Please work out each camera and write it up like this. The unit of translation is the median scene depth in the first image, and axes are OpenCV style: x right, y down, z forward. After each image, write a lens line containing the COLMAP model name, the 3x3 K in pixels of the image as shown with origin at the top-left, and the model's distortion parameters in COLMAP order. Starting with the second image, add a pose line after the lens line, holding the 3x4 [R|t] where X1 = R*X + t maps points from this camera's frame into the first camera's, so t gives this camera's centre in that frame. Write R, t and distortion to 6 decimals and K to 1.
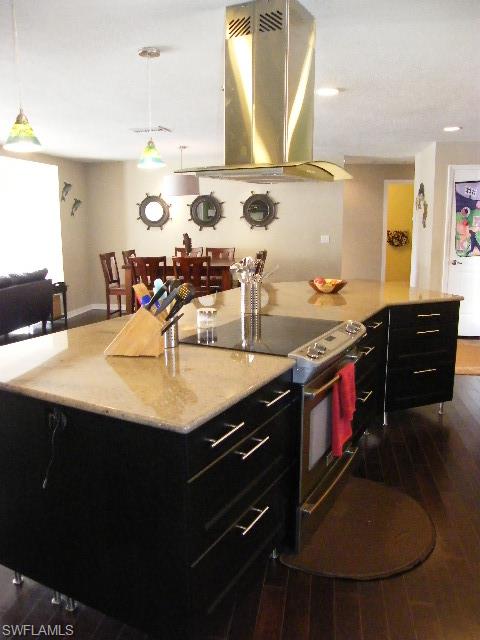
lens RADIAL K [[527.0, 0, 240.0], [0, 527.0, 320.0], [0, 0, 1]] dist [-0.149444, 0.137826]
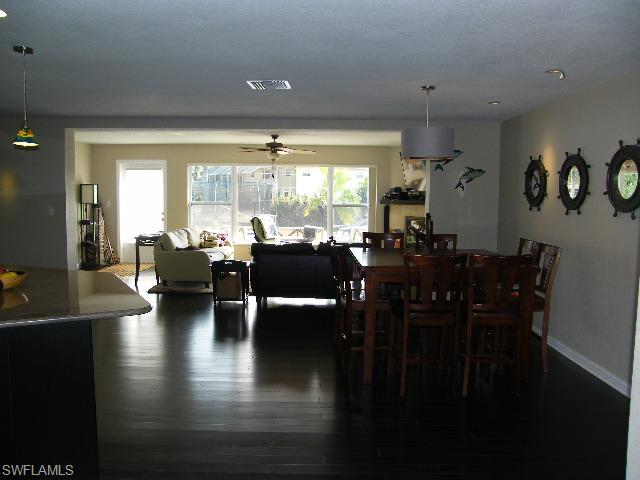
lens RADIAL K [[527.0, 0, 320.0], [0, 527.0, 240.0], [0, 0, 1]] dist [-0.149444, 0.137826]
pose [[0.170806, 0.093169, -0.980890, 0.460808], [-0.198690, 0.978325, 0.058326, -0.124471], [0.965064, 0.184931, 0.185615, 0.644275]]
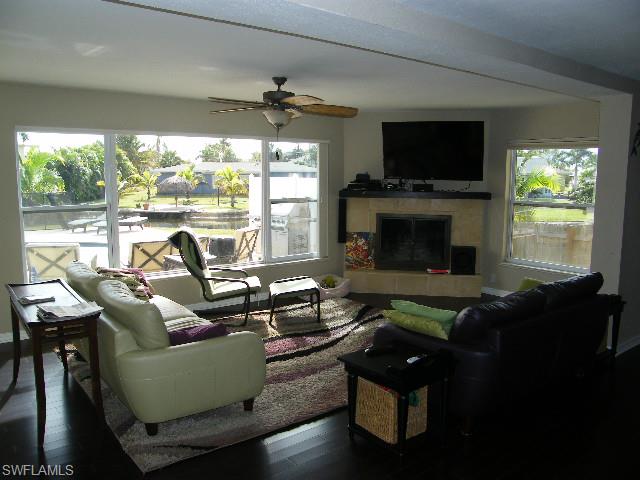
lens RADIAL K [[527.0, 0, 320.0], [0, 527.0, 240.0], [0, 0, 1]] dist [-0.149444, 0.137826]
pose [[0.744357, 0.092011, -0.661413, -0.211729], [-0.134773, 0.990780, -0.013843, -0.078993], [0.654041, 0.099445, 0.749894, 0.341262]]
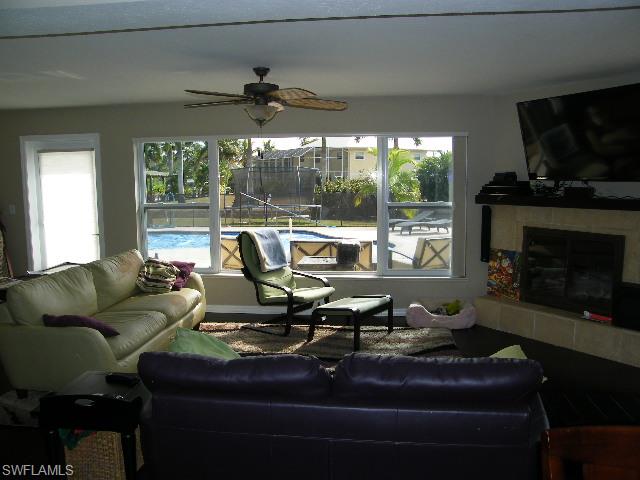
lens RADIAL K [[527.0, 0, 320.0], [0, 527.0, 240.0], [0, 0, 1]] dist [-0.149444, 0.137826]
pose [[0.066868, 0.122543, -0.990208, -0.104998], [-0.180773, 0.977493, 0.108762, -0.155537], [0.981249, 0.171730, 0.087515, 0.754725]]
